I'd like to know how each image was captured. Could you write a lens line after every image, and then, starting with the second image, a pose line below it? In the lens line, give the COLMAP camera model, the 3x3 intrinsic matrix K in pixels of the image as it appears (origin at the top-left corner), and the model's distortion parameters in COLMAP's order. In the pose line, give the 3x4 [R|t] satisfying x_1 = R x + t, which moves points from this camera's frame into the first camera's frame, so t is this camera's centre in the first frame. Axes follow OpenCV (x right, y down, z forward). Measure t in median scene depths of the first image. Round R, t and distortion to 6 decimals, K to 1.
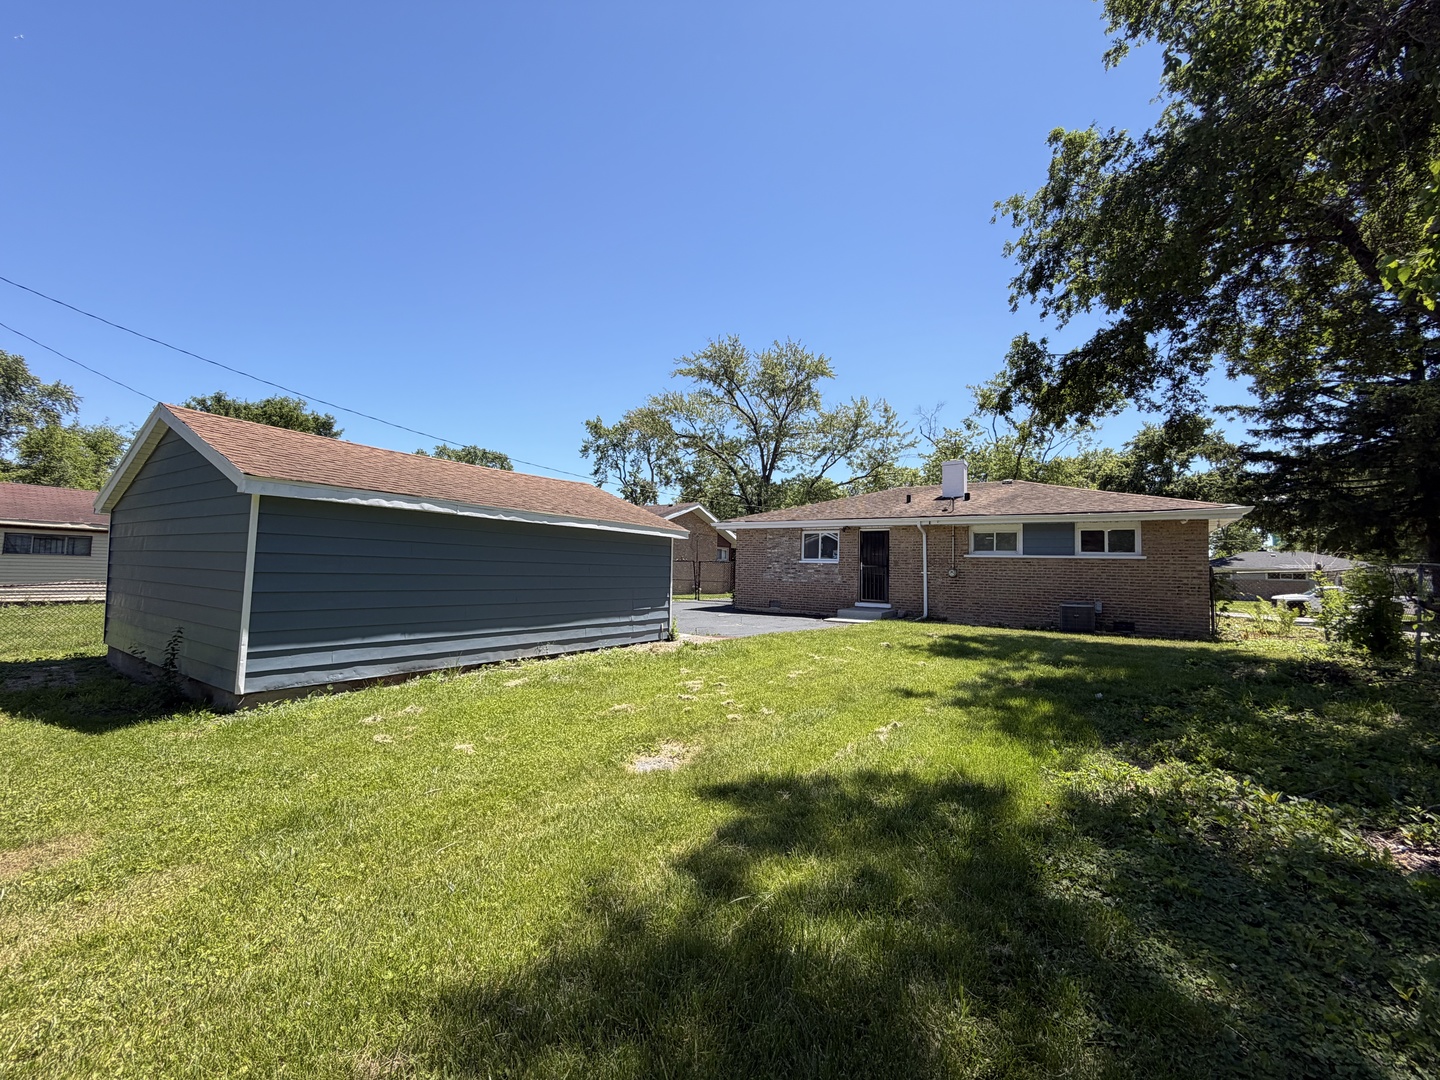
lens RADIAL K [[573.7, 0, 720.1], [0, 573.7, 541.6], [0, 0, 1]] dist [0.001908, -0.000227]
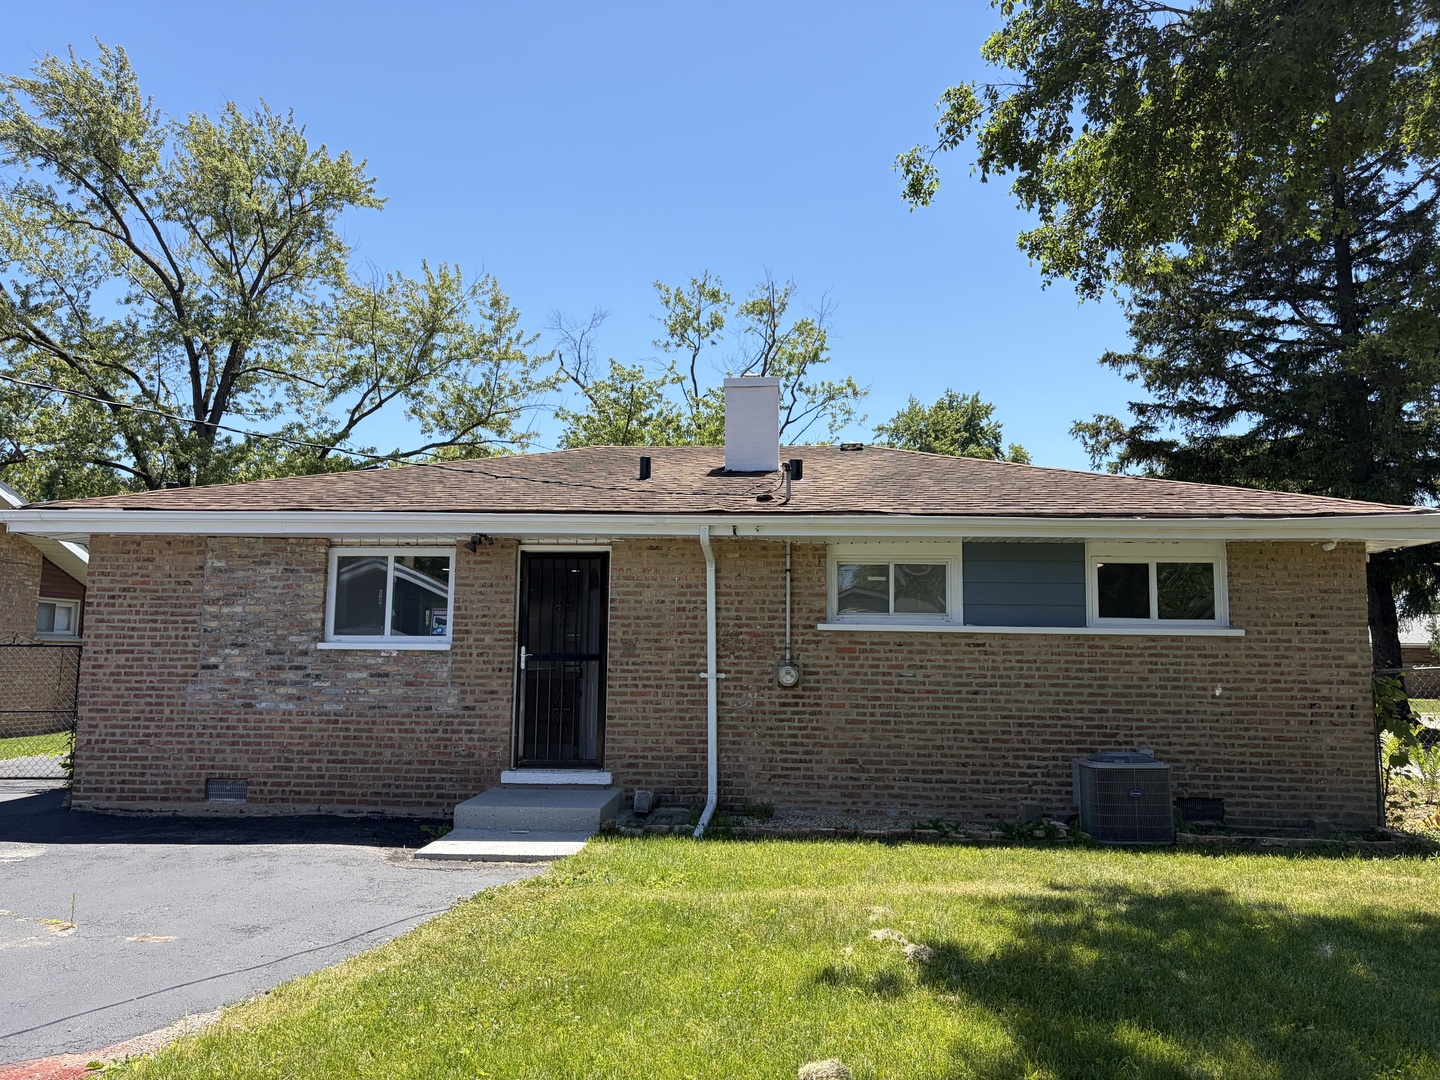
lens RADIAL K [[1088.6, 0, 717.2], [0, 1088.6, 571.6], [0, 0, 1]] dist [0.034946, -0.030212]
pose [[0.867203, 0.023908, 0.497380, 0.012246], [-0.015147, 0.999651, -0.021642, 0.002041], [-0.497724, 0.011234, 0.867263, 0.154479]]
